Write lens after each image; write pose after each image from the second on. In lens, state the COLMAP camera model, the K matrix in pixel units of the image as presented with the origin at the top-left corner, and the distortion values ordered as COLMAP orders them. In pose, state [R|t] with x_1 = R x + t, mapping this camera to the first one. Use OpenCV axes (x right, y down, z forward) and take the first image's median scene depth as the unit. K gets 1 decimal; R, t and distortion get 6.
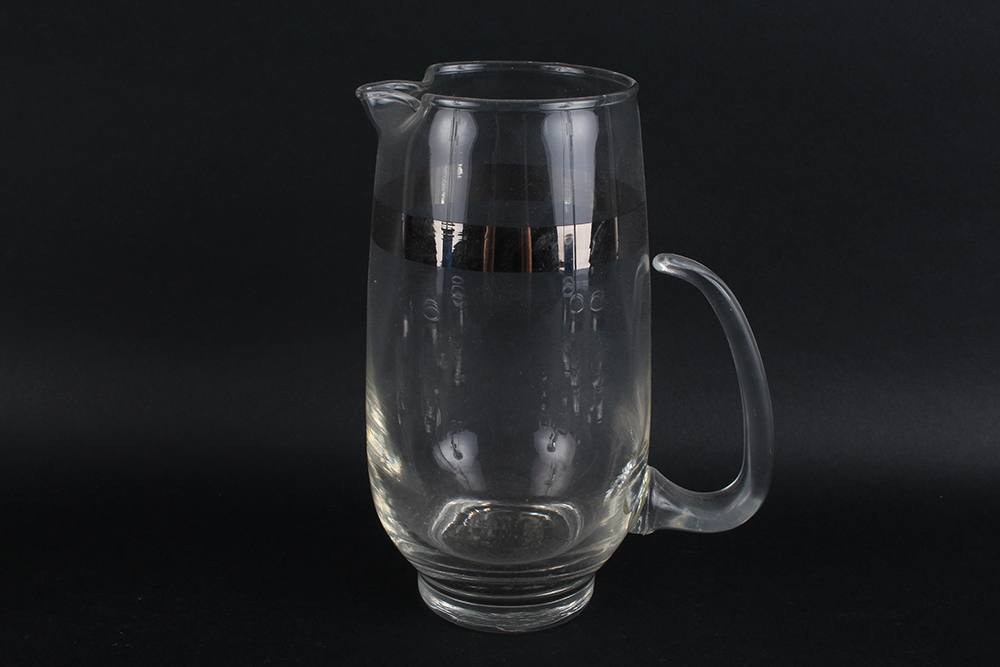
lens RADIAL K [[920.2, 0, 520.9], [0, 920.2, 334.1], [0, 0, 1]] dist [0.004876, 0.000249]
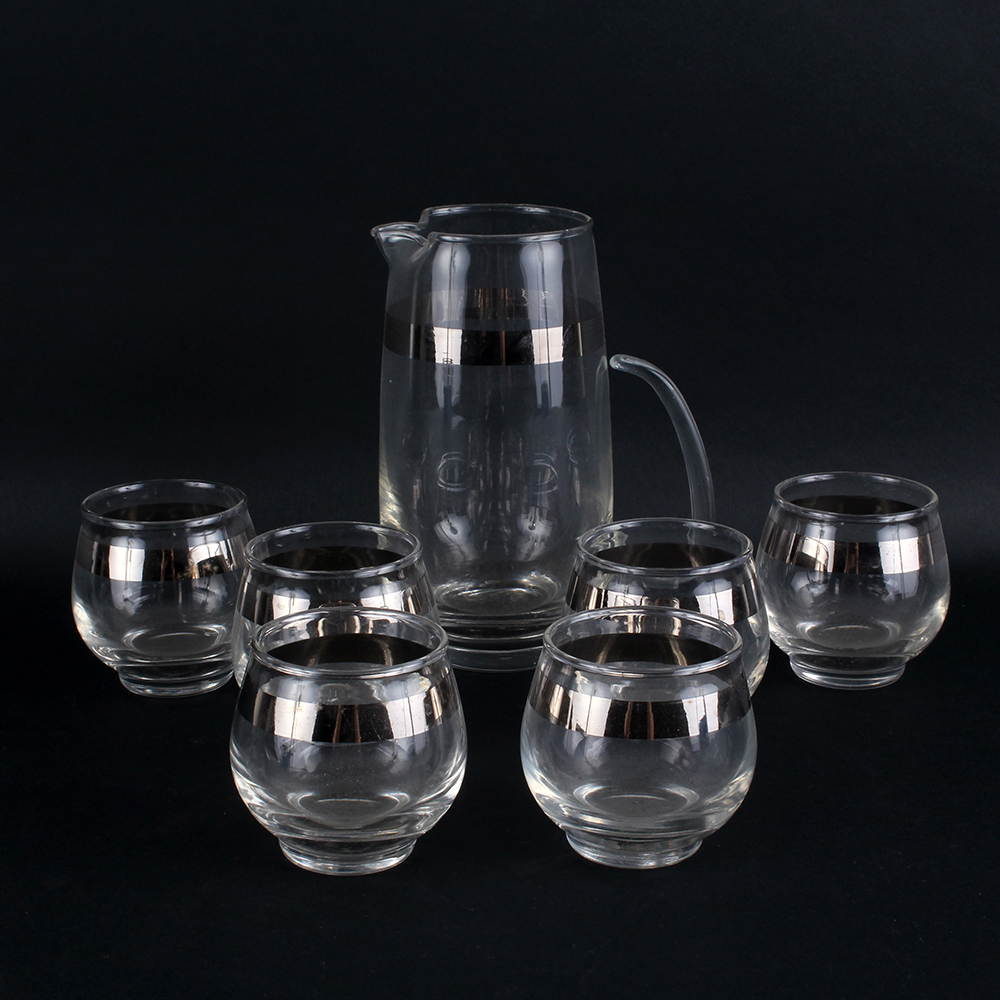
lens RADIAL K [[1227.3, 0, 477.1], [0, 1227.3, 499.6], [0, 0, 1]] dist [-0.008471, 0.001341]
pose [[0.999447, -0.029766, 0.014800, -0.068385], [0.030281, 0.998898, -0.035872, 0.168546], [-0.013716, 0.036300, 0.999247, -0.671224]]
